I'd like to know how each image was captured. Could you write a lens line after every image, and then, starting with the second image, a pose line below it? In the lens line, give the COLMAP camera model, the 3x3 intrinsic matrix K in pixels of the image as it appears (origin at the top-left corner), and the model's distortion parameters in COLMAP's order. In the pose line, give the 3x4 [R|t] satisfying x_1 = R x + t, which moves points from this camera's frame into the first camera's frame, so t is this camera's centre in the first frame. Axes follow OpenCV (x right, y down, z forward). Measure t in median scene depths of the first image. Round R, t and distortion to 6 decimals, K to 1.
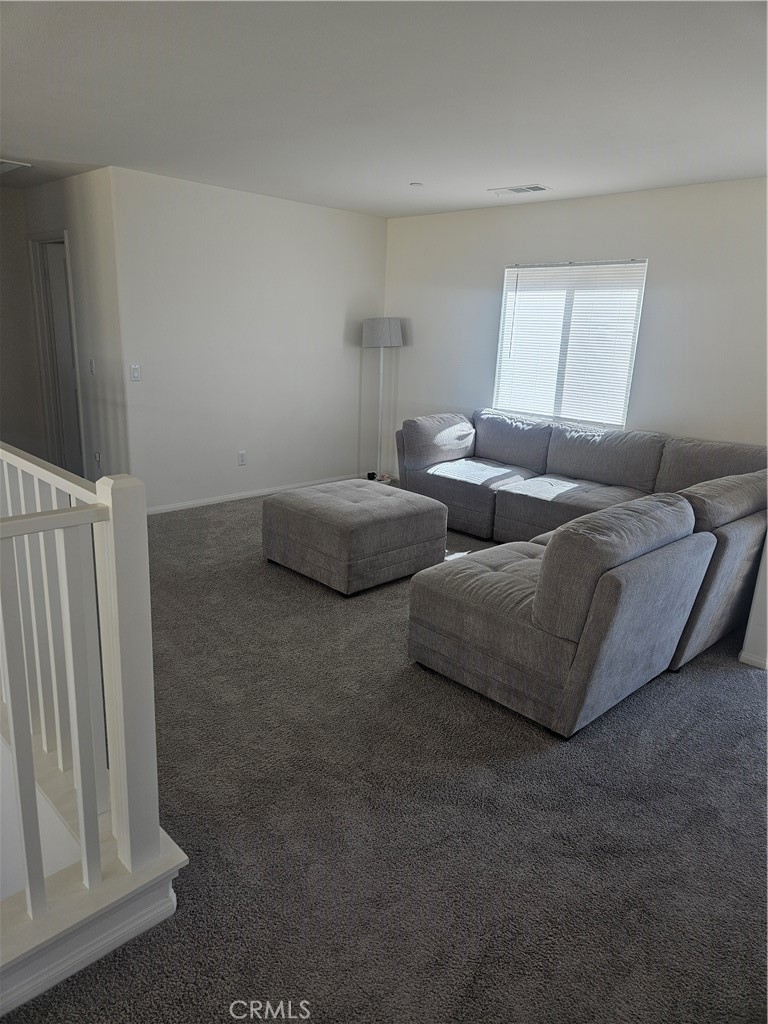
lens RADIAL K [[686.1, 0, 380.7], [0, 686.1, 512.9], [0, 0, 1]] dist [0.049163, -0.012712]
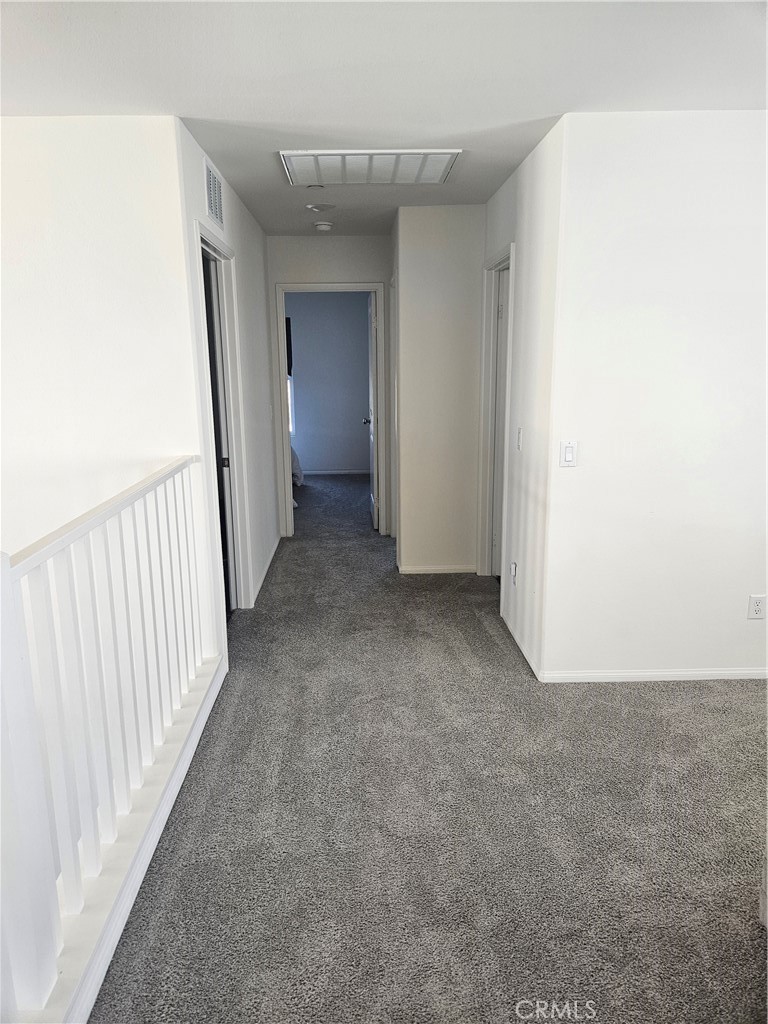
lens RADIAL K [[686.1, 0, 379.3], [0, 686.1, 507.7], [0, 0, 1]] dist [0.049163, -0.012712]
pose [[0.739200, 0.101603, -0.665778, -0.074359], [-0.144615, 0.989442, -0.009567, -0.123526], [0.657776, 0.103353, 0.746089, 0.443670]]
